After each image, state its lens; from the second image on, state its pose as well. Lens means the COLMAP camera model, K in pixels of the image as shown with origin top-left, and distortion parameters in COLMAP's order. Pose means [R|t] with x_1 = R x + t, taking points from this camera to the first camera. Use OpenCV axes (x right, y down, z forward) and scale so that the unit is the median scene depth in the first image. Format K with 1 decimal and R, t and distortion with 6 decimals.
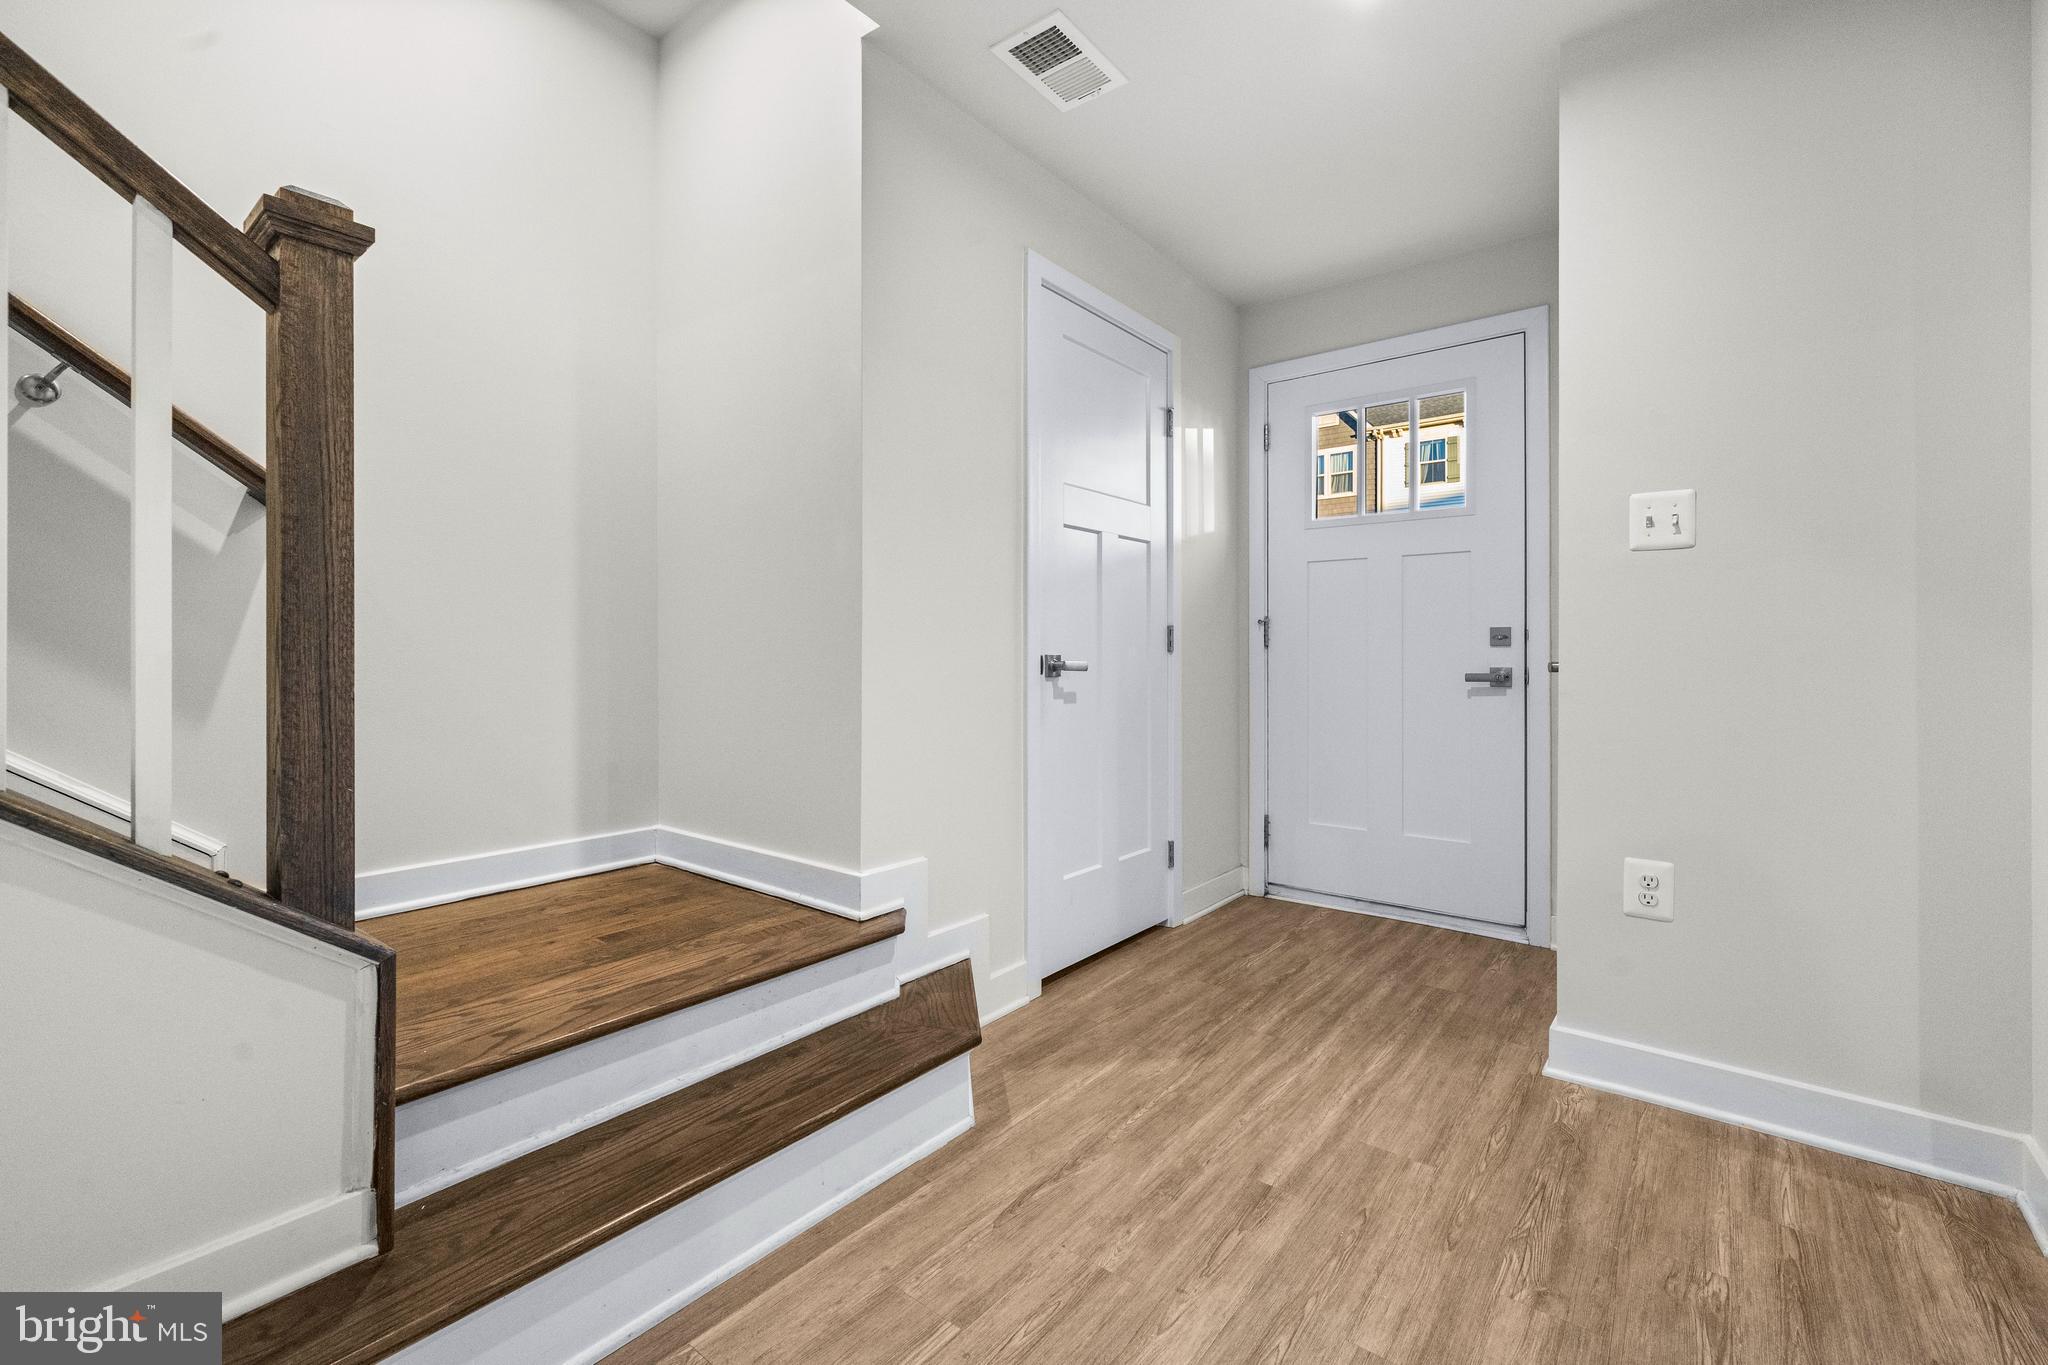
lens RADIAL K [[878.0, 0, 1009.5], [0, 878.0, 650.5], [0, 0, 1]] dist [-0.001858, 0.001159]
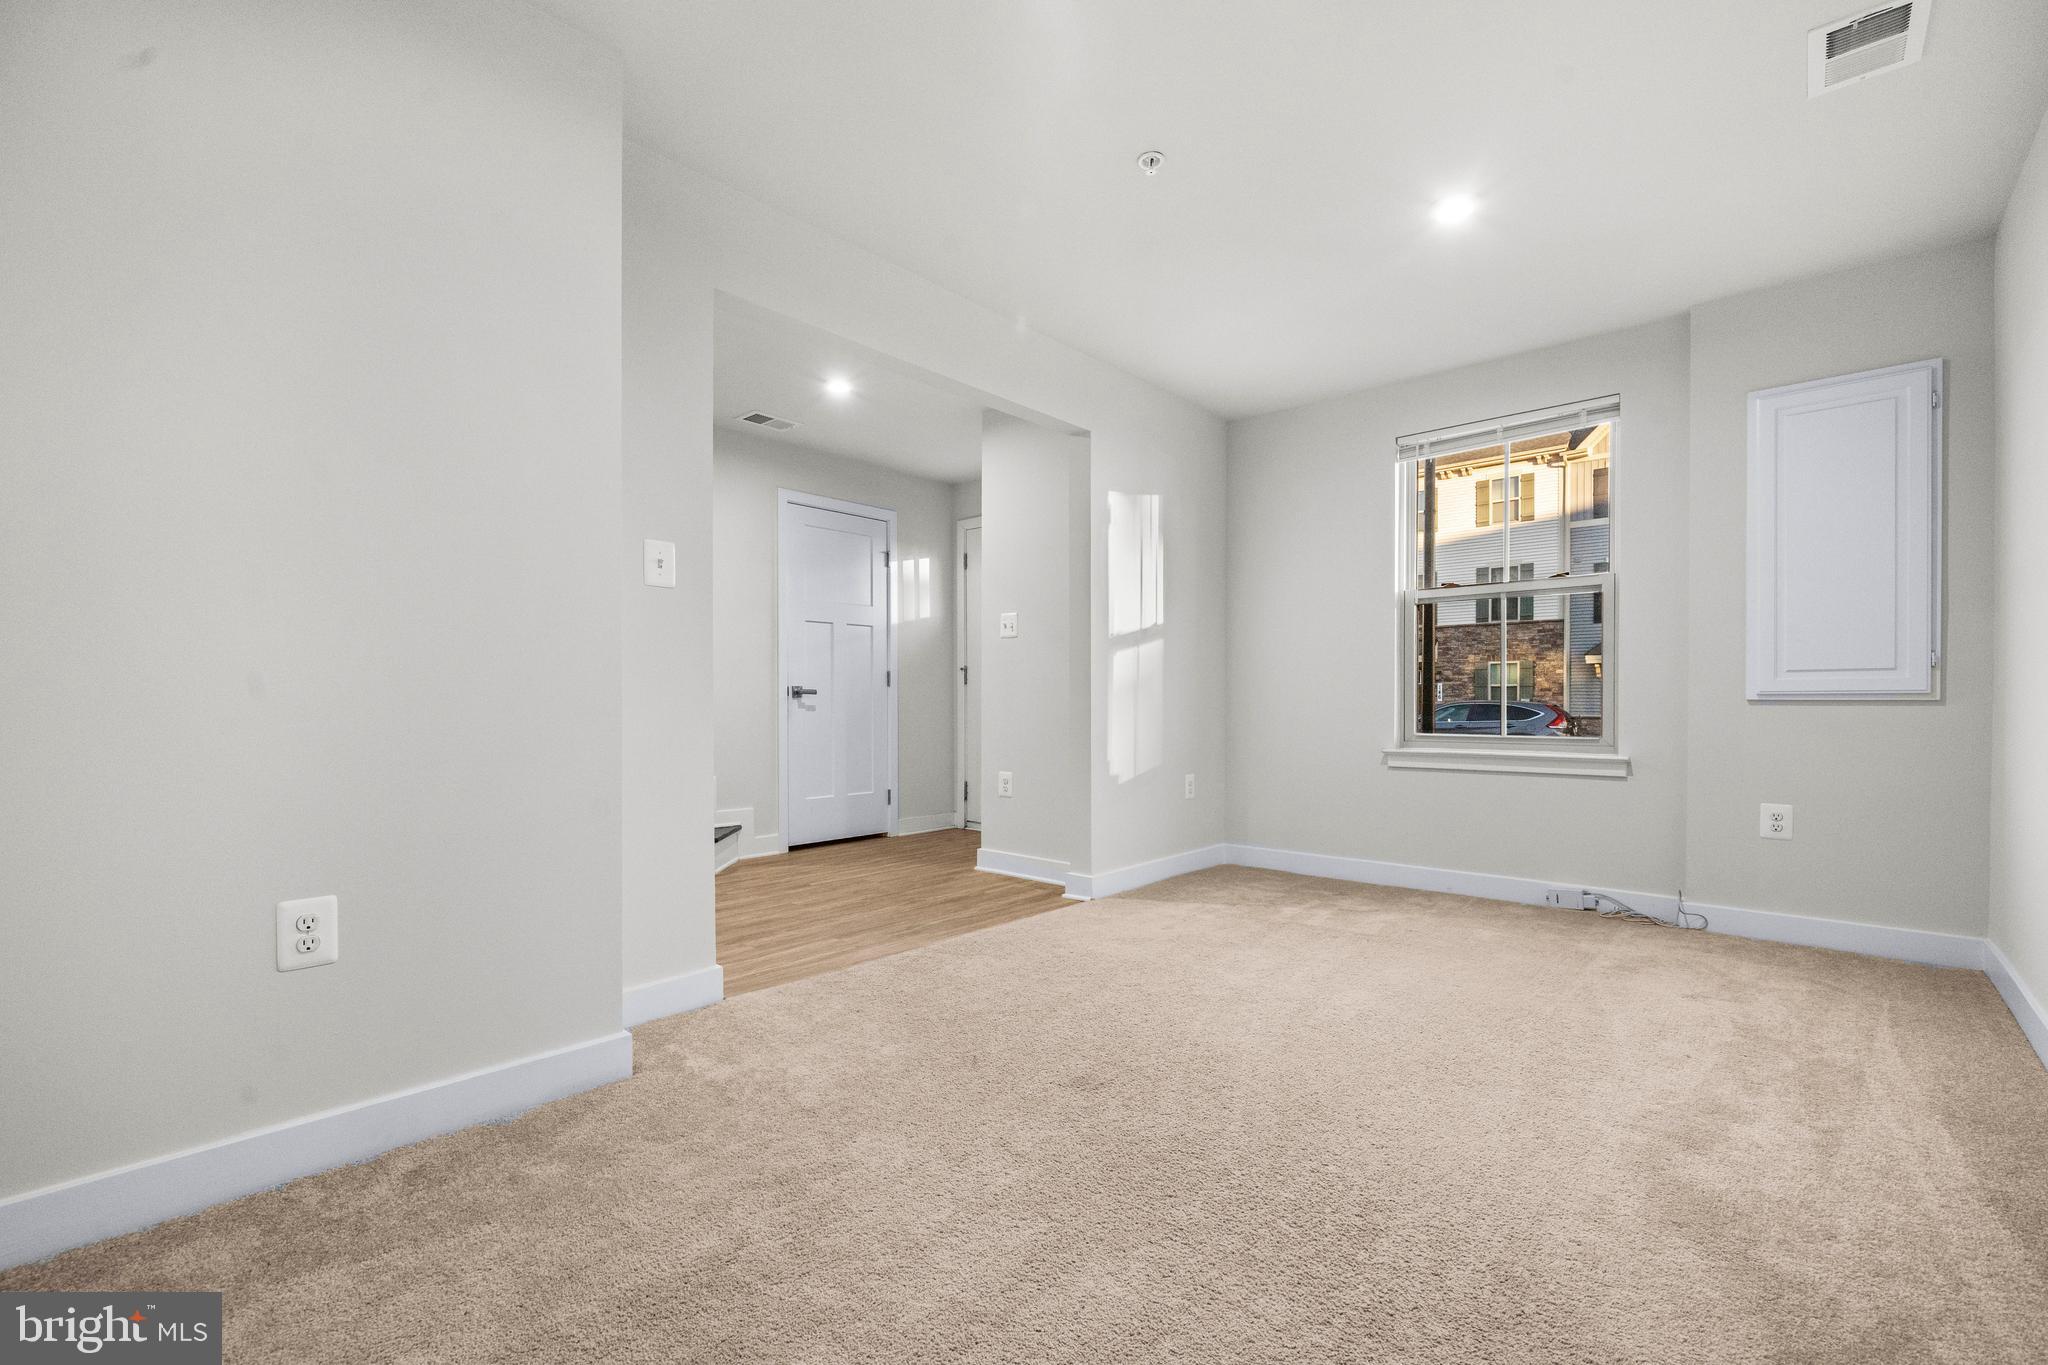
lens RADIAL K [[878.0, 0, 983.3], [0, 878.0, 707.7], [0, 0, 1]] dist [-0.001858, 0.001159]
pose [[0.997589, -0.000886, -0.069388, 0.585226], [0.001805, 0.999911, 0.013182, 0.027163], [0.069370, -0.013276, 0.997503, -0.928924]]
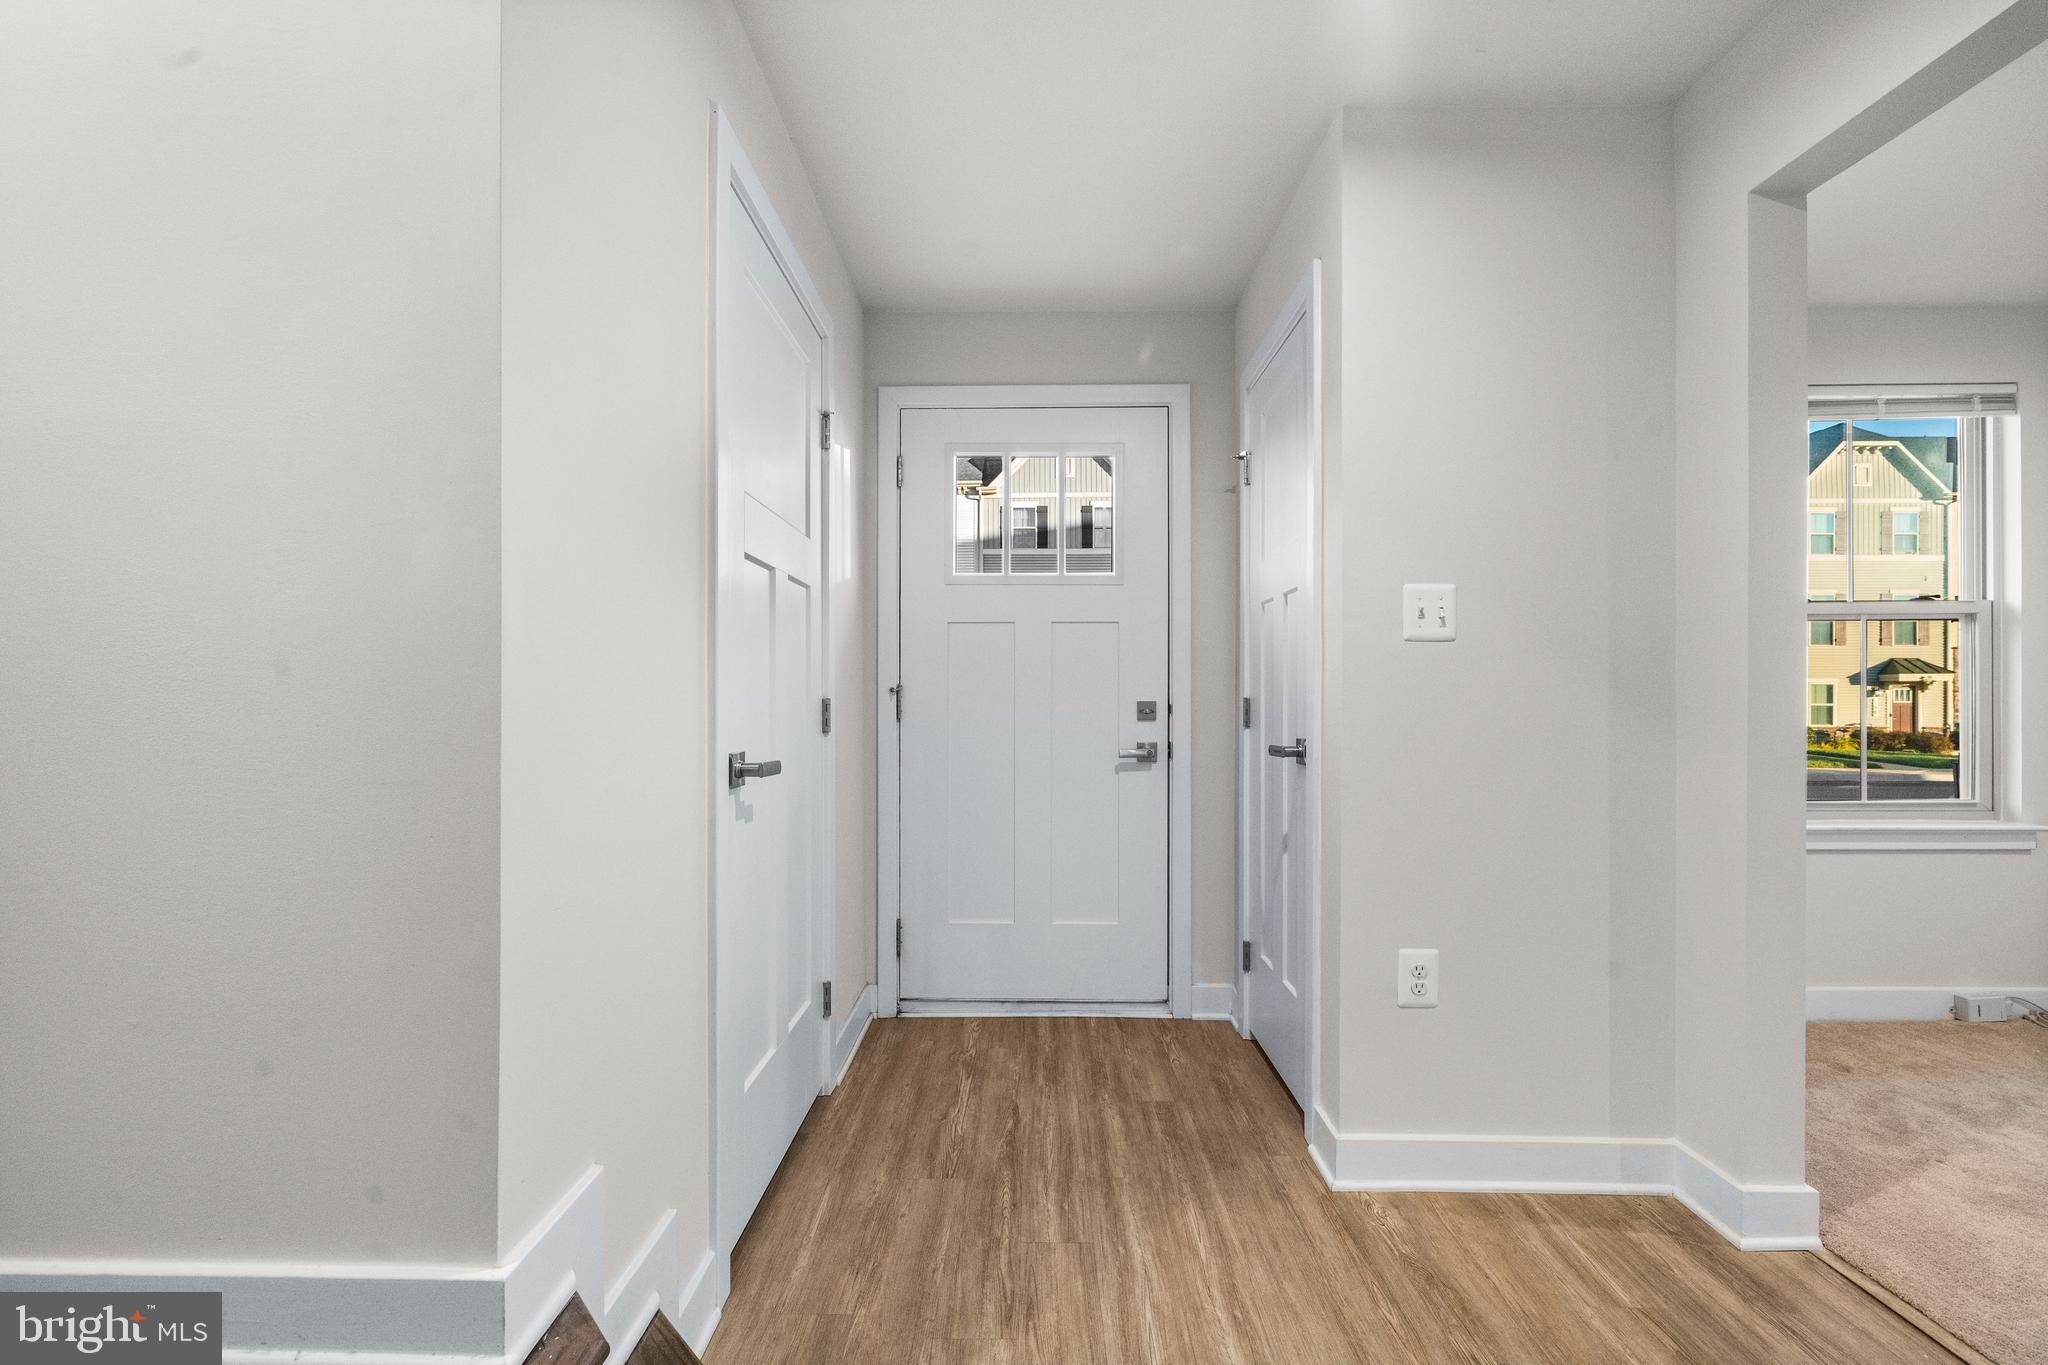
lens RADIAL K [[878.0, 0, 1025.0], [0, 878.0, 696.2], [0, 0, 1]] dist [-0.001858, 0.001159]
pose [[0.785407, 0.000802, 0.618979, -0.176110], [-0.001632, 0.999998, 0.000775, -0.036295], [-0.618978, -0.001619, 0.785407, 0.344579]]
